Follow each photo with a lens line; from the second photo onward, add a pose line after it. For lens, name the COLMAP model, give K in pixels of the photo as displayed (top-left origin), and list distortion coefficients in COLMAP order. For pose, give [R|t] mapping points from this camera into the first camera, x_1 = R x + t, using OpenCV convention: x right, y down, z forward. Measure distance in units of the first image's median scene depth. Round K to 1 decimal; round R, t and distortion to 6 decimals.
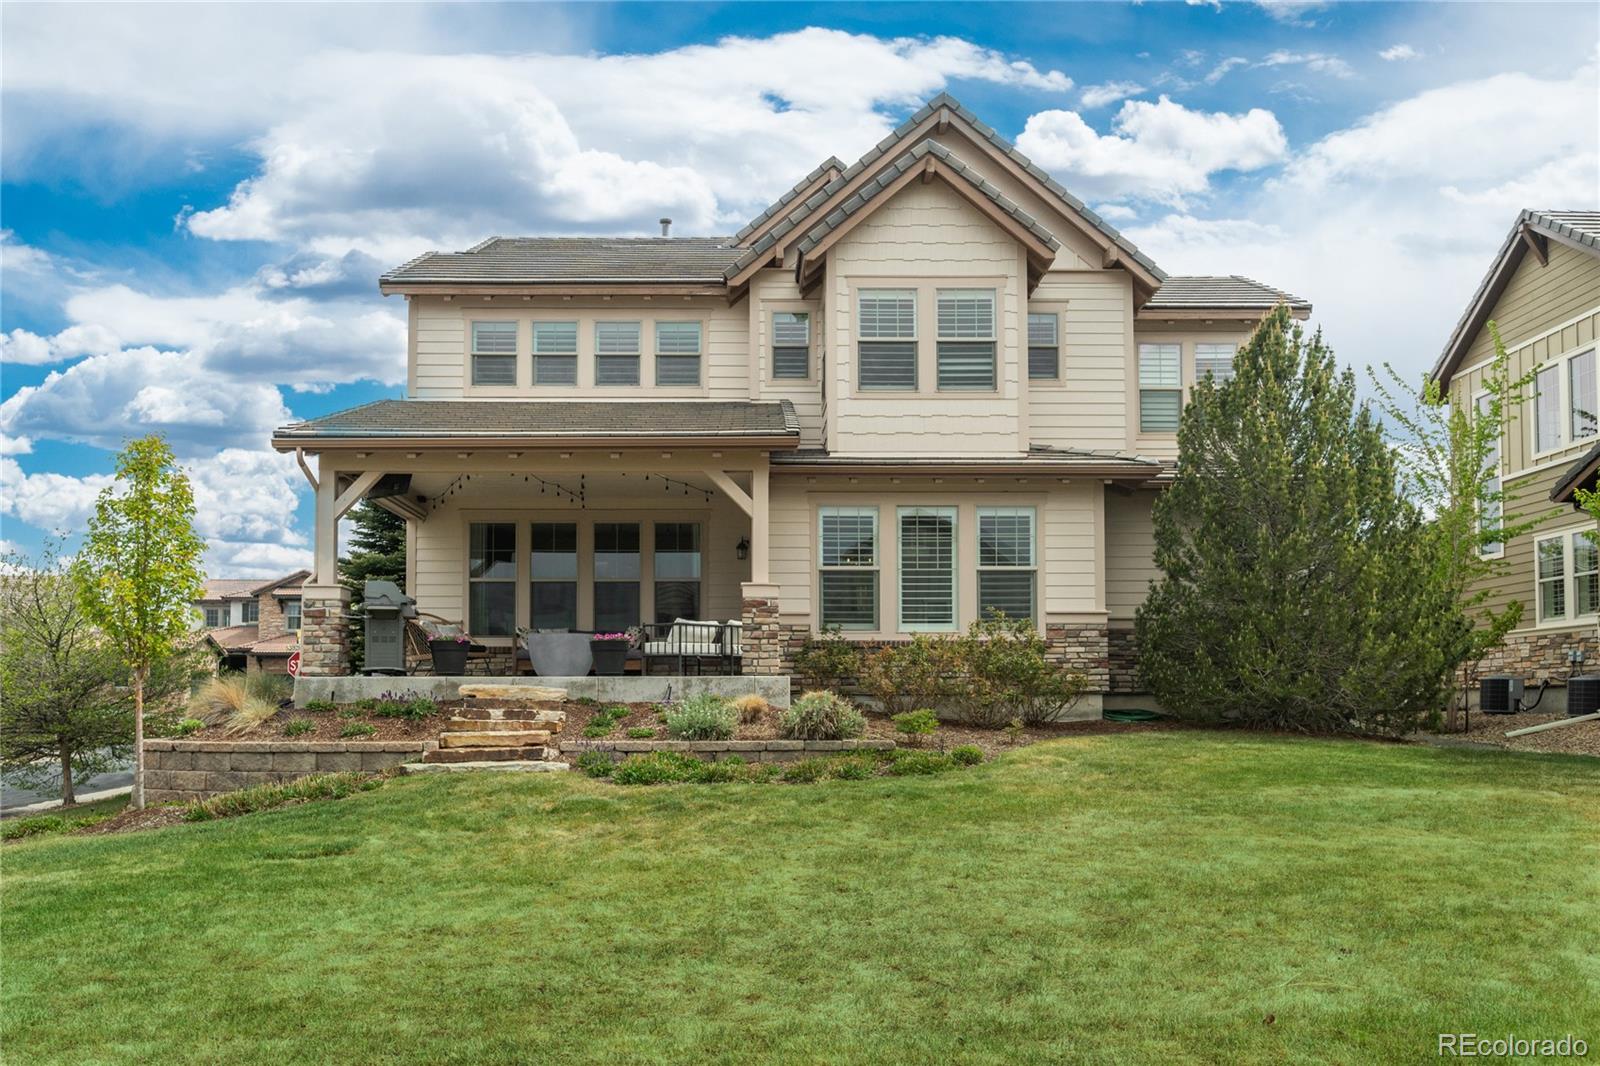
lens RADIAL K [[1154.5, 0, 800.0], [0, 1154.5, 533.0], [0, 0, 1]] dist [-0.009943, -0.000828]
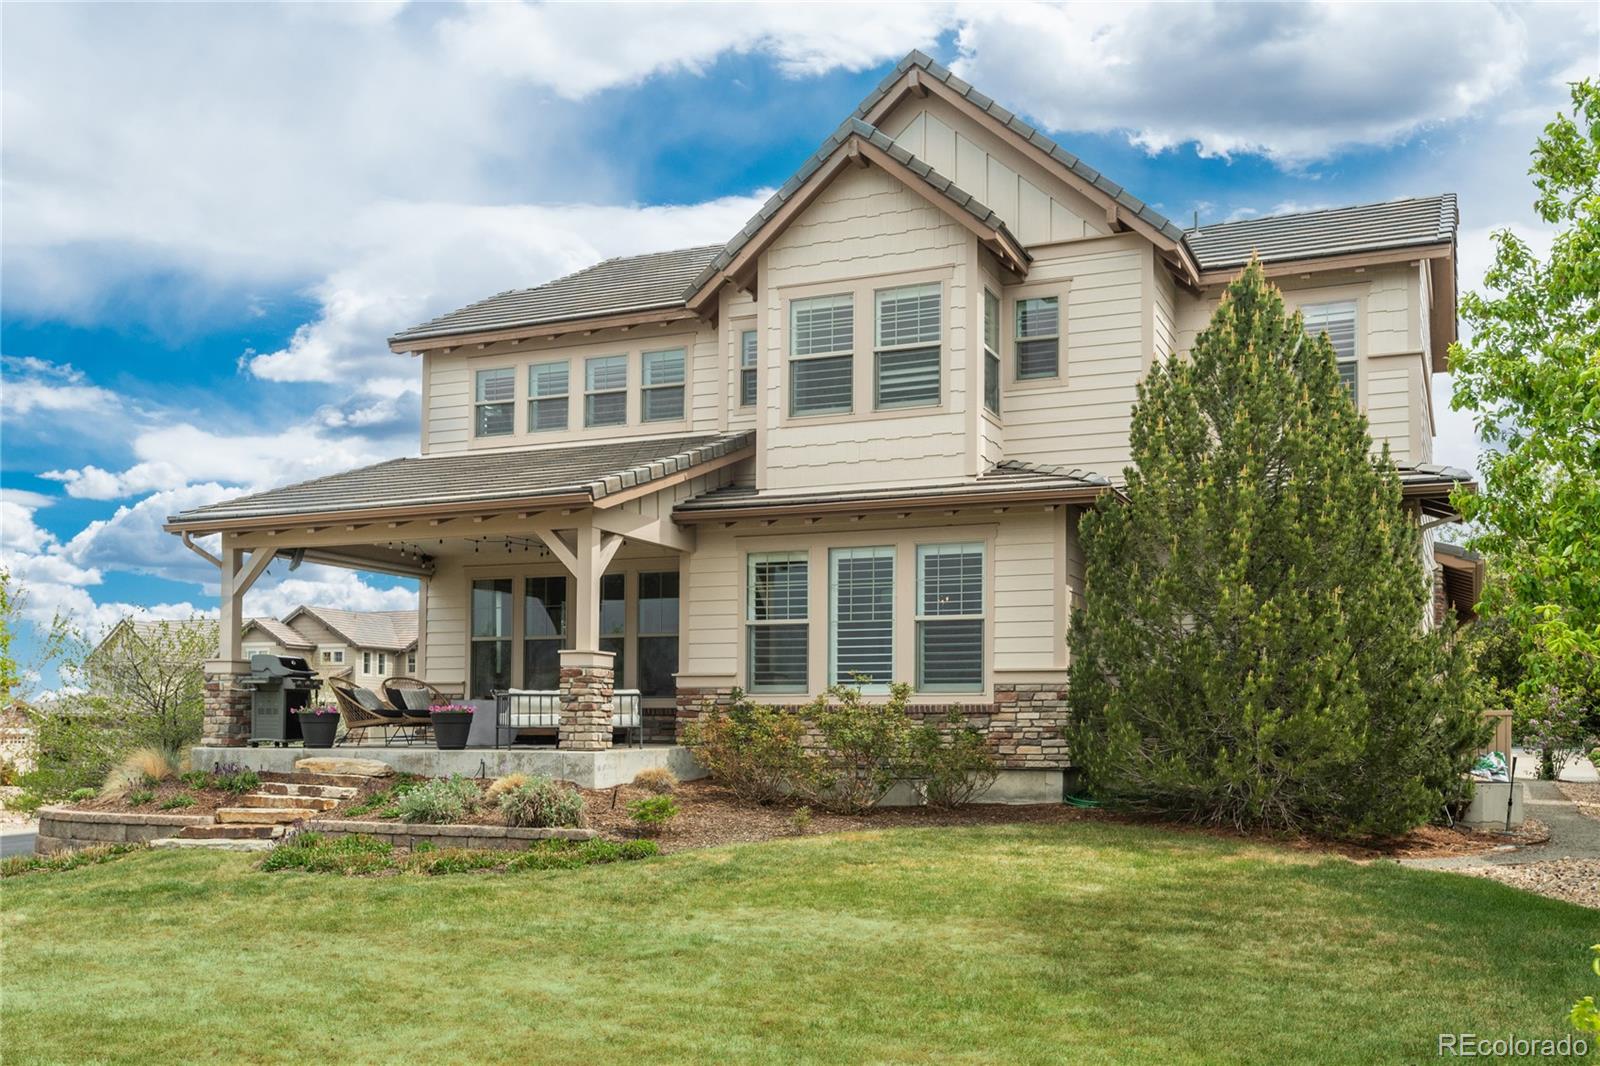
lens RADIAL K [[1380.8, 0, 800.0], [0, 1380.8, 533.0], [0, 0, 1]] dist [-0.015226, 0.016954]
pose [[0.923402, -0.049893, -0.380579, 0.457235], [0.049053, 0.998725, -0.011912, -0.023666], [0.380688, -0.007669, 0.924672, 0.037533]]
